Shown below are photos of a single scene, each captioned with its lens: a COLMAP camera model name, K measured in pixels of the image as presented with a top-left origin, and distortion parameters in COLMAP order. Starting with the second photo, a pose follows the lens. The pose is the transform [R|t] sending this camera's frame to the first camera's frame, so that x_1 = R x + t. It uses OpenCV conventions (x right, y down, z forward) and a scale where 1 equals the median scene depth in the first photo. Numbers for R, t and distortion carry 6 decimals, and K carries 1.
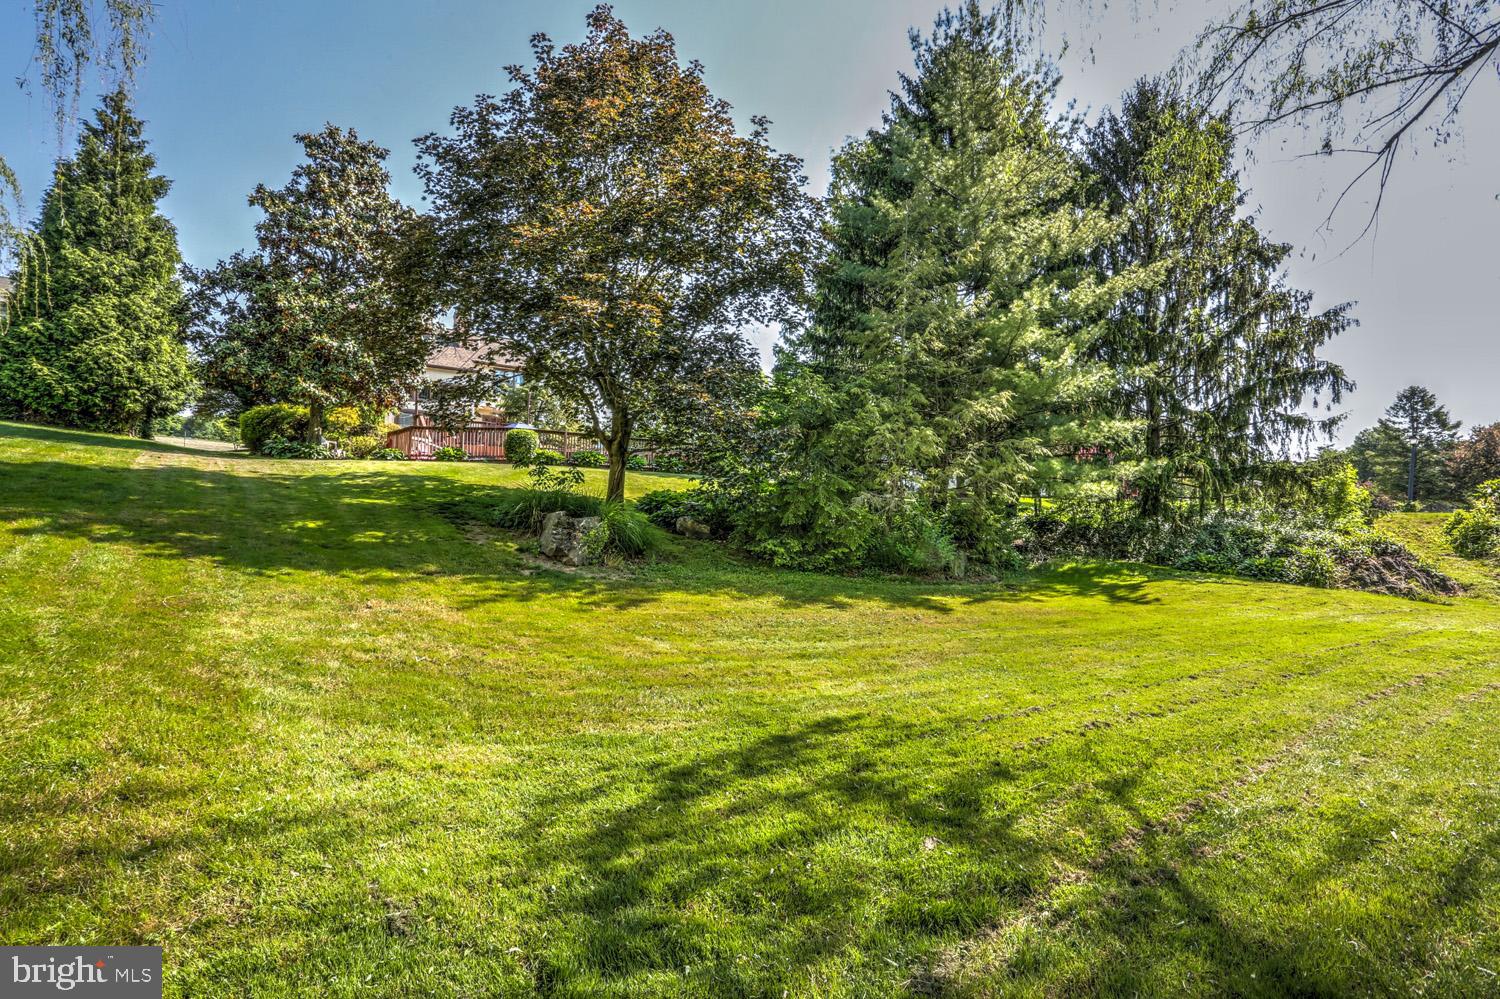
lens RADIAL K [[737.1, 0, 750.0], [0, 737.1, 499.5], [0, 0, 1]] dist [-0.086606, 0.037031]
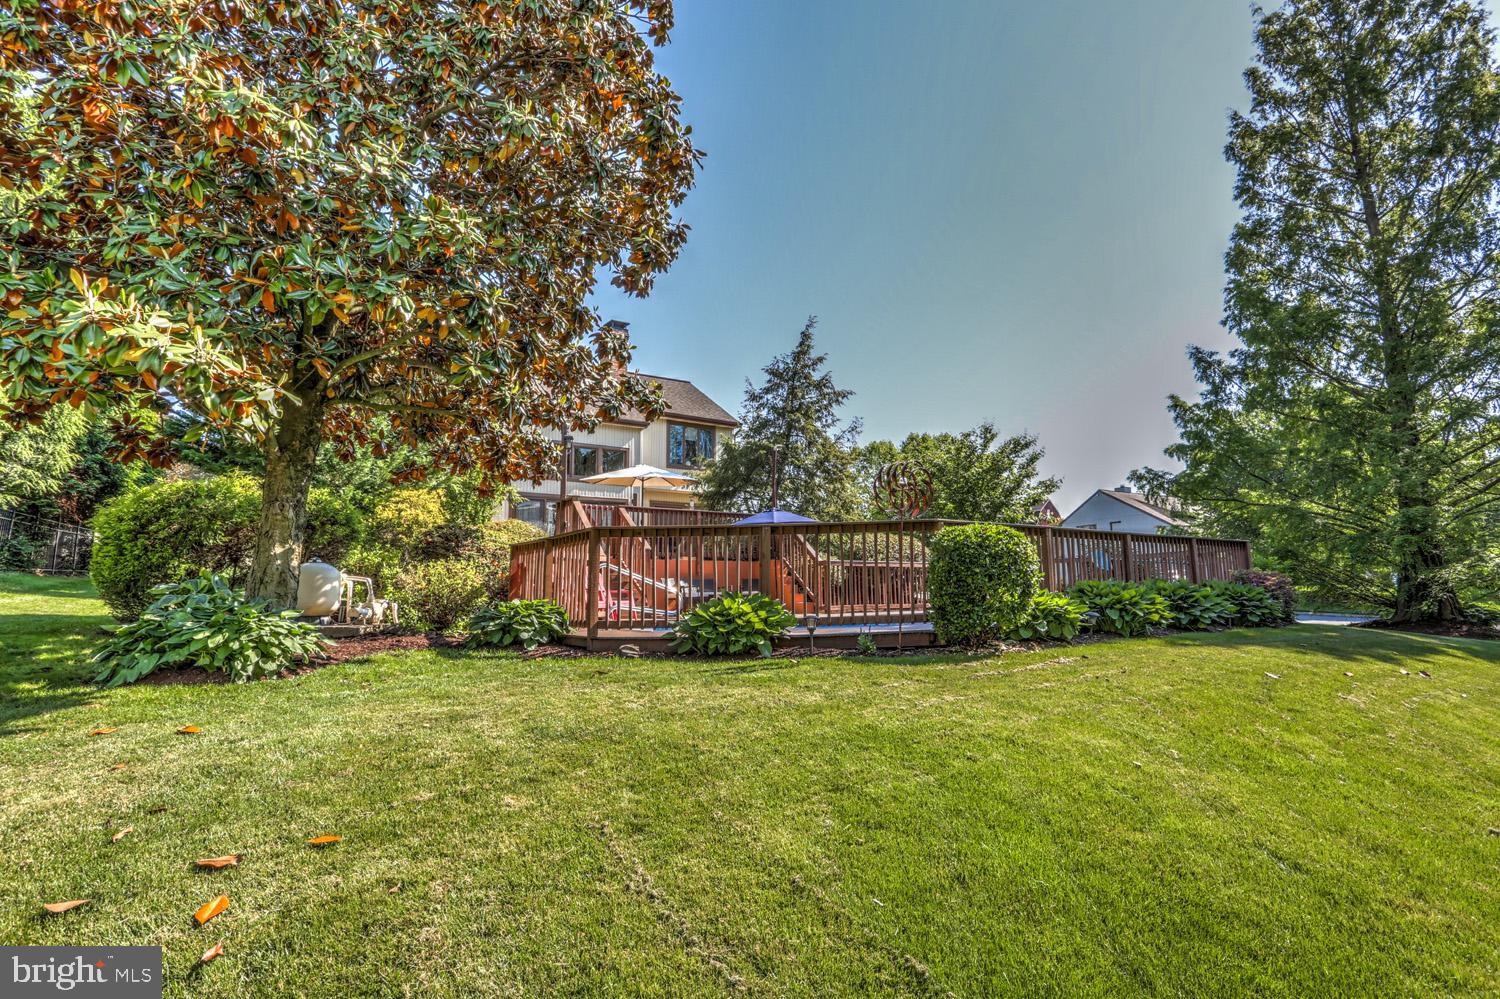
lens RADIAL K [[737.1, 0, 750.0], [0, 737.1, 499.5], [0, 0, 1]] dist [-0.086606, 0.037031]
pose [[0.992487, -0.042551, -0.114713, -0.333799], [0.029255, 0.992912, -0.115193, -0.068813], [0.118802, 0.110972, 0.986697, 0.638261]]
